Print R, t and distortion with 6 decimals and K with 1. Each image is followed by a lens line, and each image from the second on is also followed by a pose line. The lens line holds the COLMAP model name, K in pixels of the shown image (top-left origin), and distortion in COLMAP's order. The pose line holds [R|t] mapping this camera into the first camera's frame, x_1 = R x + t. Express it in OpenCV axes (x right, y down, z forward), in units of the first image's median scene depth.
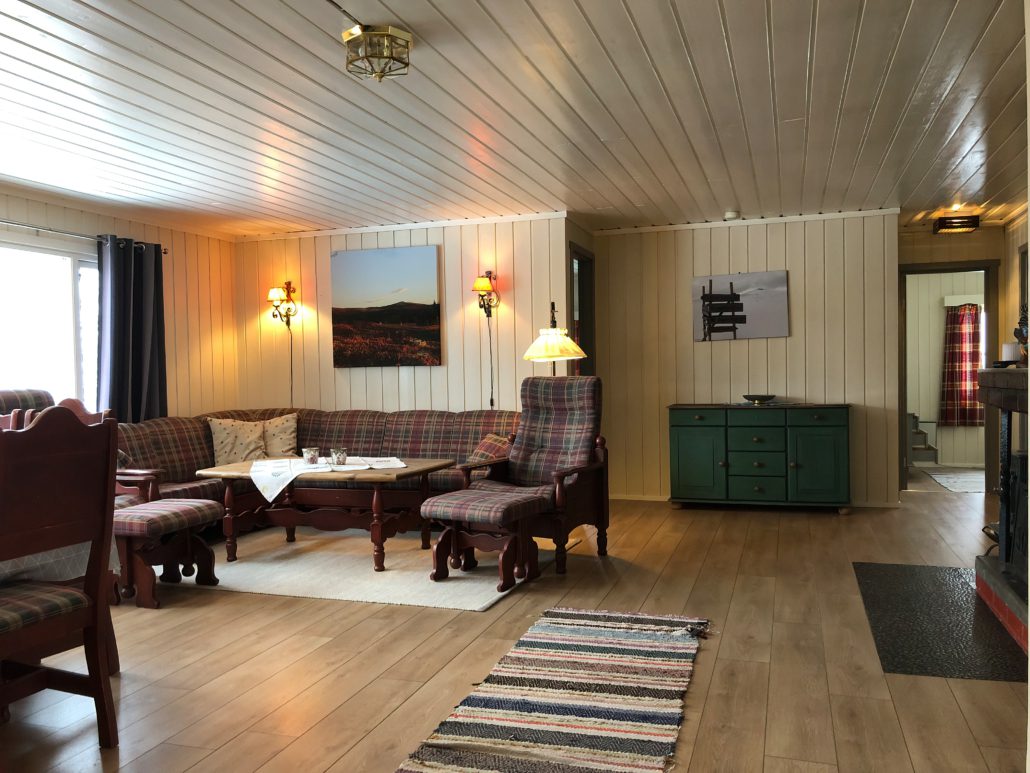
lens RADIAL K [[846.2, 0, 513.2], [0, 846.2, 397.2], [0, 0, 1]] dist [0.053838, -0.070315]
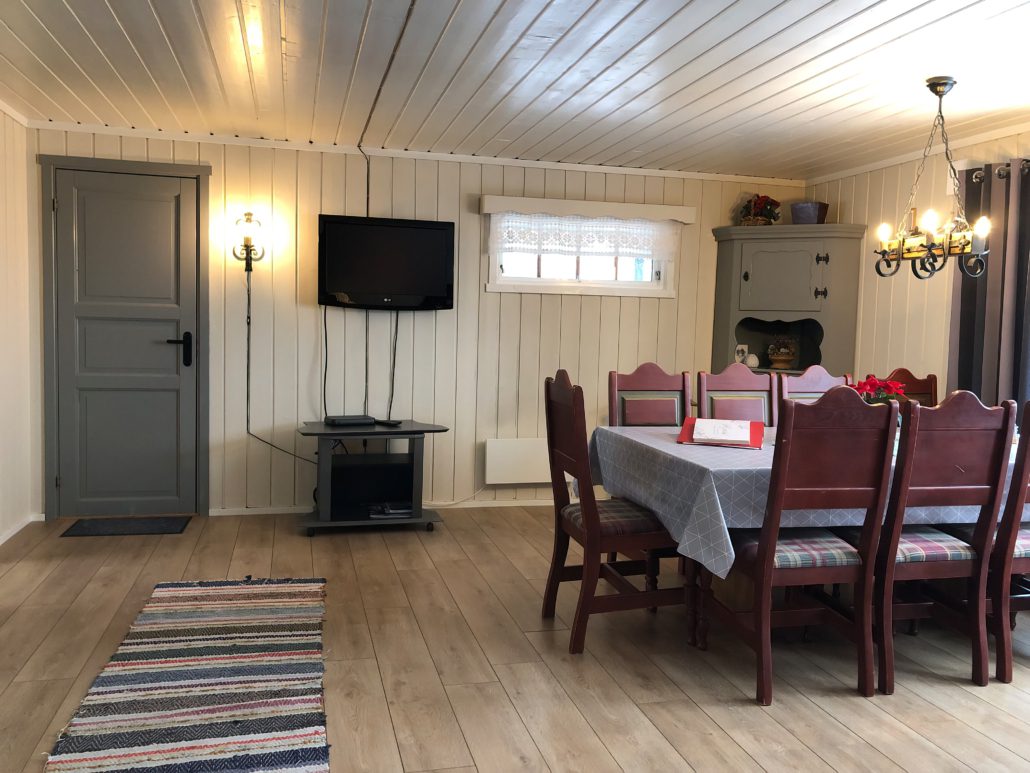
lens RADIAL K [[846.2, 0, 511.6], [0, 846.2, 384.7], [0, 0, 1]] dist [0.053838, -0.070315]
pose [[-0.841596, 0.032987, -0.539099, 0.230754], [-0.032913, 0.993146, 0.112150, -0.097995], [0.539104, 0.112129, -0.834742, 1.792167]]
